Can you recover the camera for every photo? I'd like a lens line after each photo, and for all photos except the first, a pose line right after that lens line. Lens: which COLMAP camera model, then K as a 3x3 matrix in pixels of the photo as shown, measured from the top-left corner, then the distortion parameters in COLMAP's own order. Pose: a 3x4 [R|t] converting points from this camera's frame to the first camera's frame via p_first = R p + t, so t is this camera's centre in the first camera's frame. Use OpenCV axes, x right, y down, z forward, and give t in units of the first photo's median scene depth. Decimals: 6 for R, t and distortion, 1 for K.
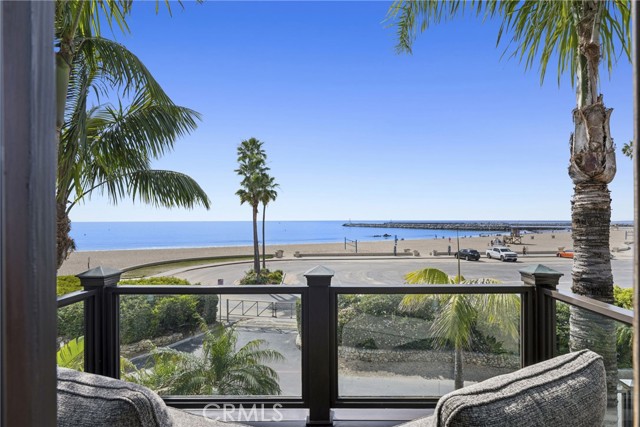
lens RADIAL K [[319.1, 0, 324.3], [0, 319.1, 214.7], [0, 0, 1]] dist [0.010562, -0.000552]
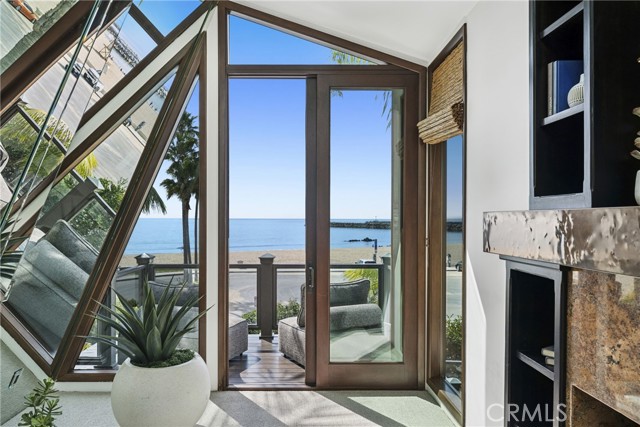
lens RADIAL K [[456.9, 0, 320.8], [0, 456.9, 213.5], [0, 0, 1]] dist [-0.000946, -0.000096]
pose [[0.995449, 0.008561, 0.094910, 0.003129], [-0.009271, 0.999932, 0.007037, -0.006034], [-0.094843, -0.007885, 0.995461, -0.123690]]
